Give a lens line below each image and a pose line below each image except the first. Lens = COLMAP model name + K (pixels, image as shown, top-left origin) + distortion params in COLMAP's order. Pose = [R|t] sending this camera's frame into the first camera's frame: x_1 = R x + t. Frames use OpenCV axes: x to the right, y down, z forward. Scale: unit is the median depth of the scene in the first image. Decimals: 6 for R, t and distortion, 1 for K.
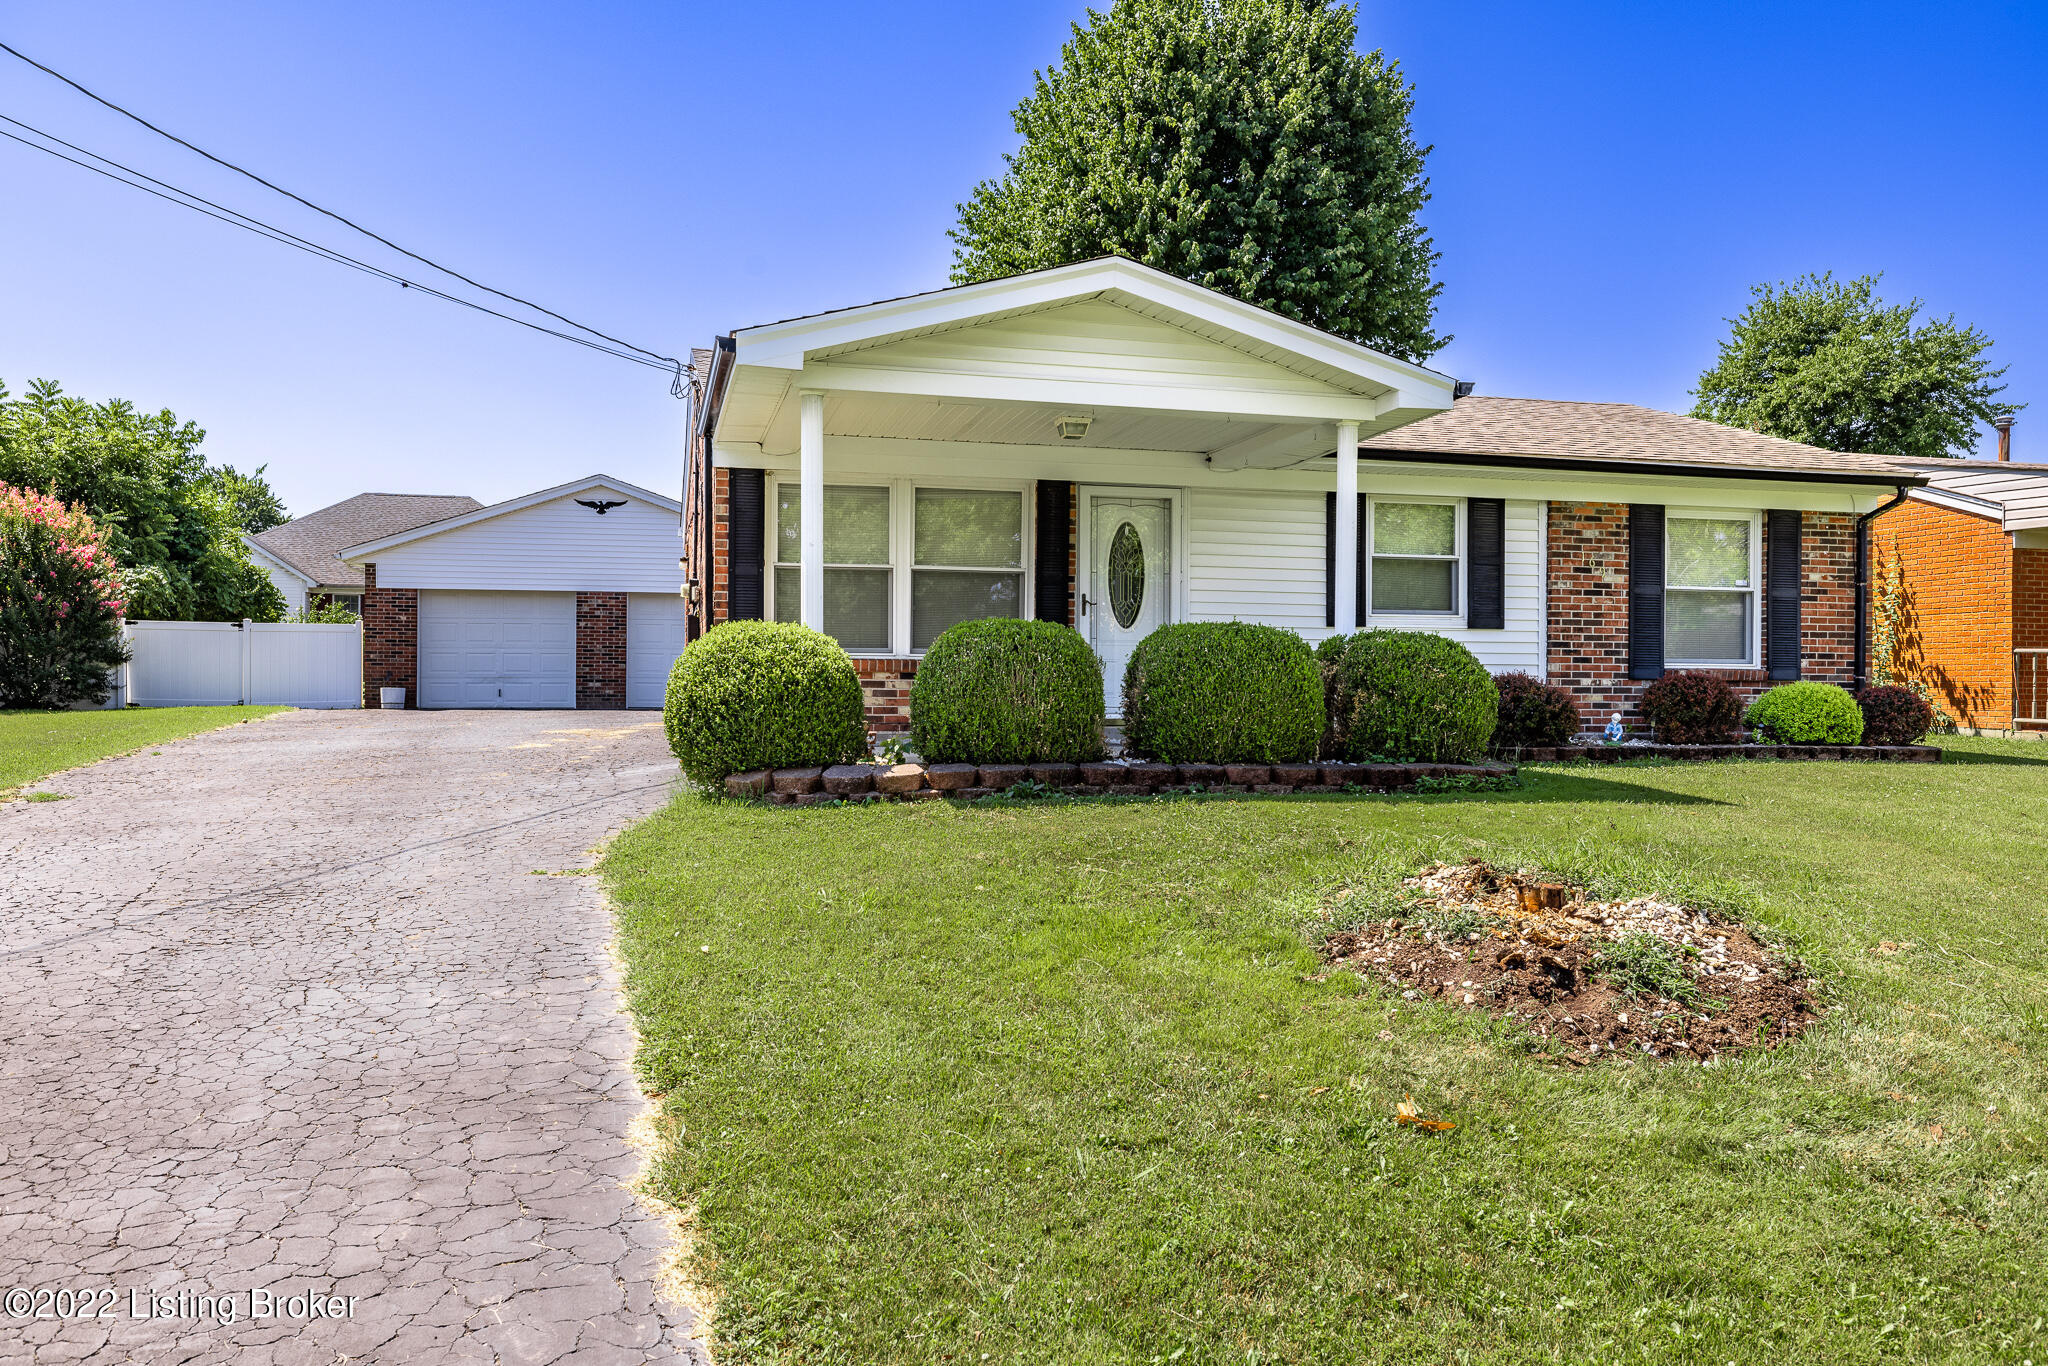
lens RADIAL K [[1553.3, 0, 1021.2], [0, 1553.3, 676.0], [0, 0, 1]] dist [-0.006615, 0.008280]
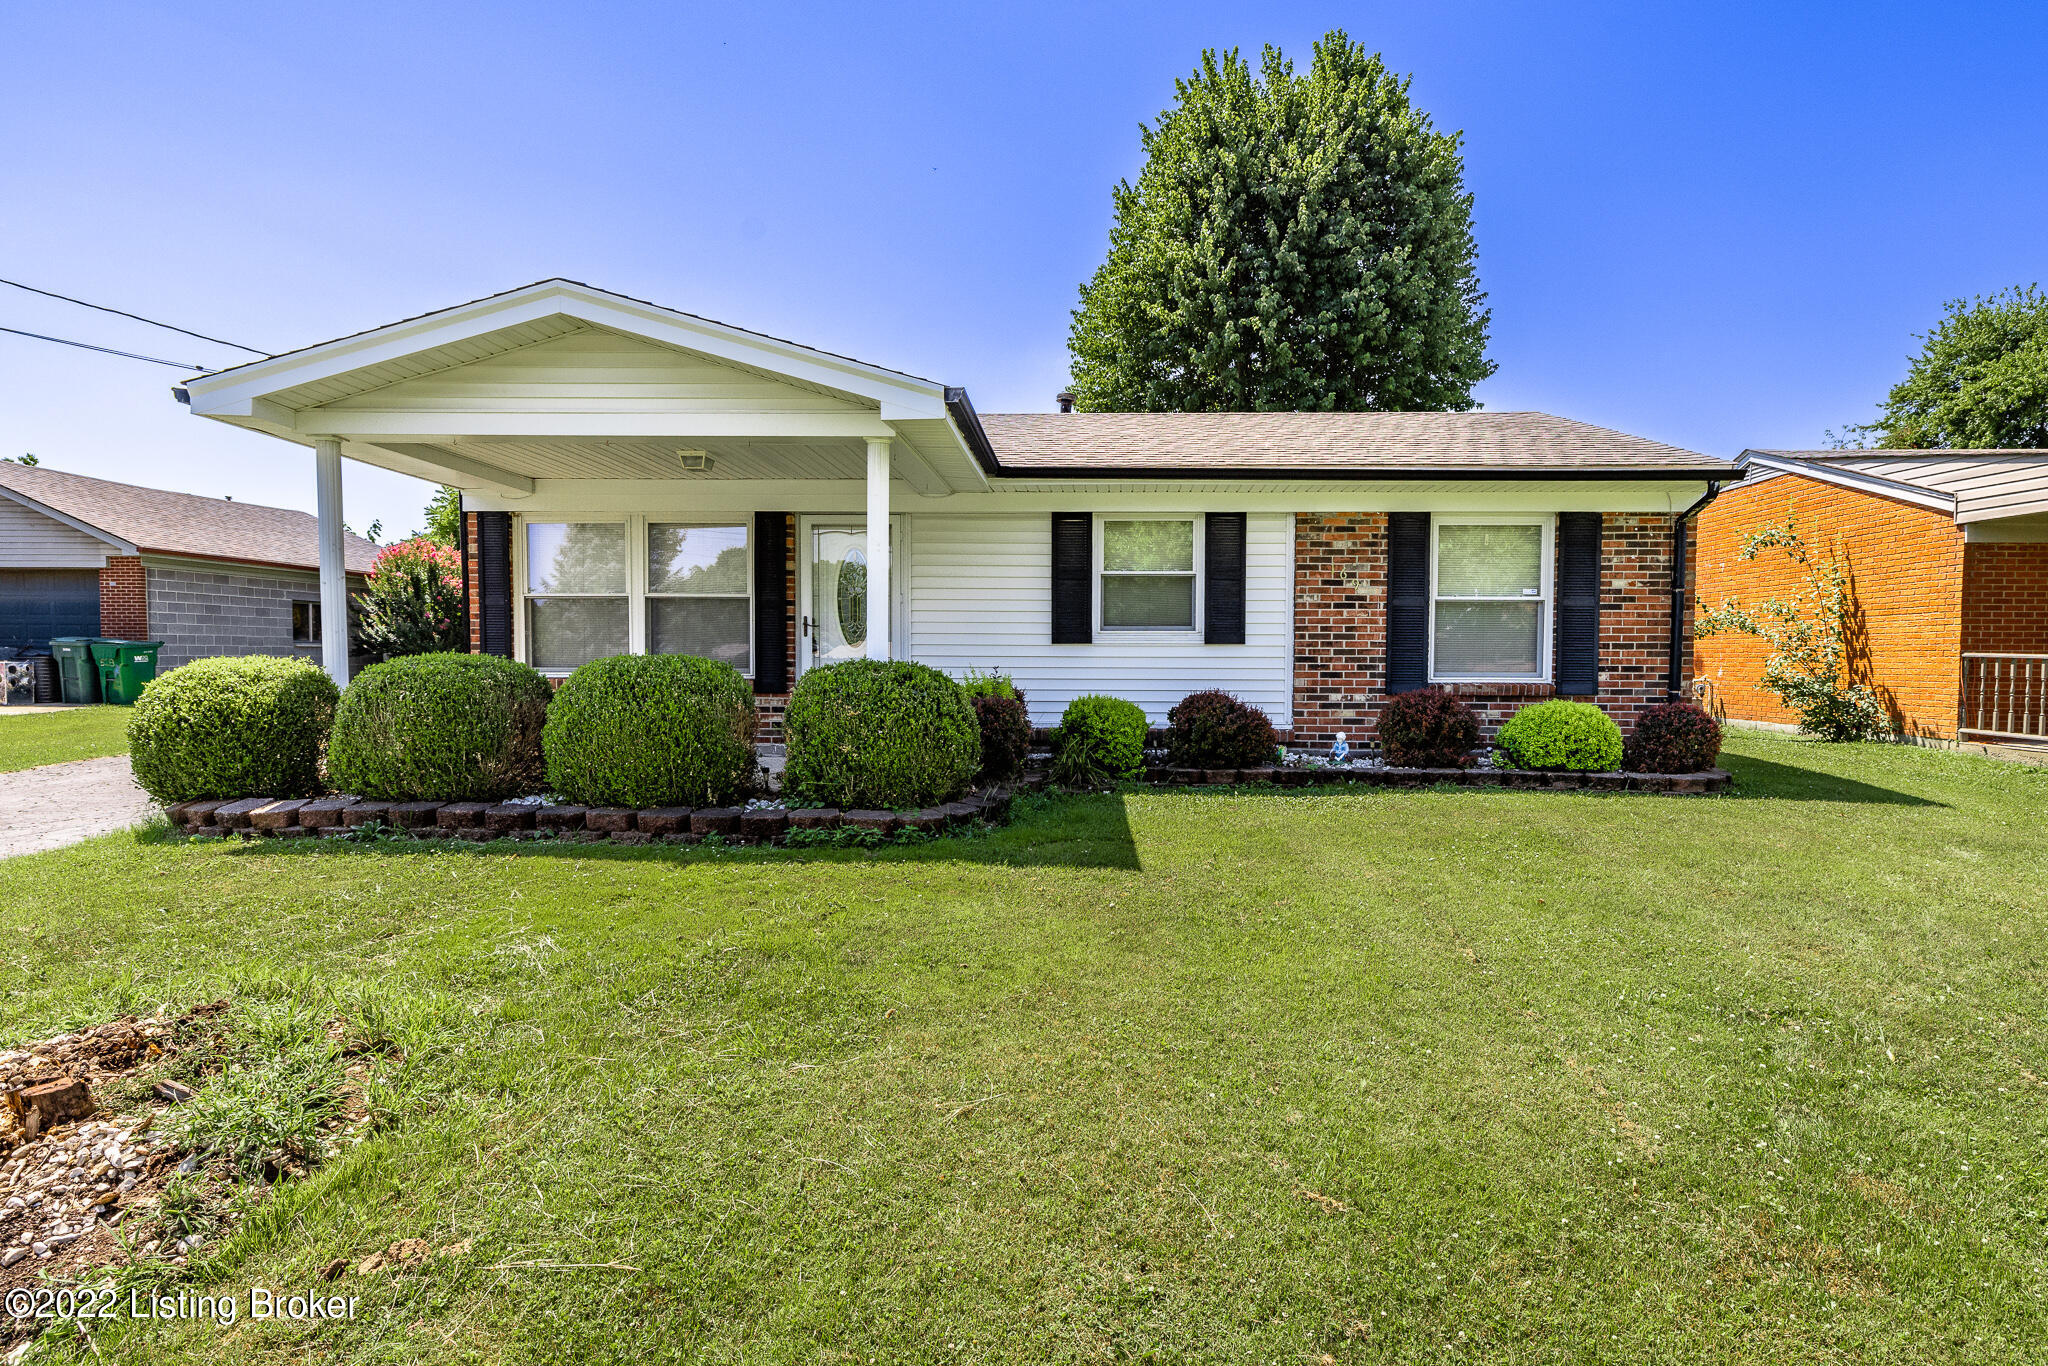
lens RADIAL K [[1127.6, 0, 1030.6], [0, 1127.6, 701.7], [0, 0, 1]] dist [0.004130, 0.000640]
pose [[0.962950, 0.006968, -0.269589, 0.368015], [0.003698, 0.999231, 0.039034, -0.021655], [0.269654, -0.038585, 0.962184, 0.262467]]
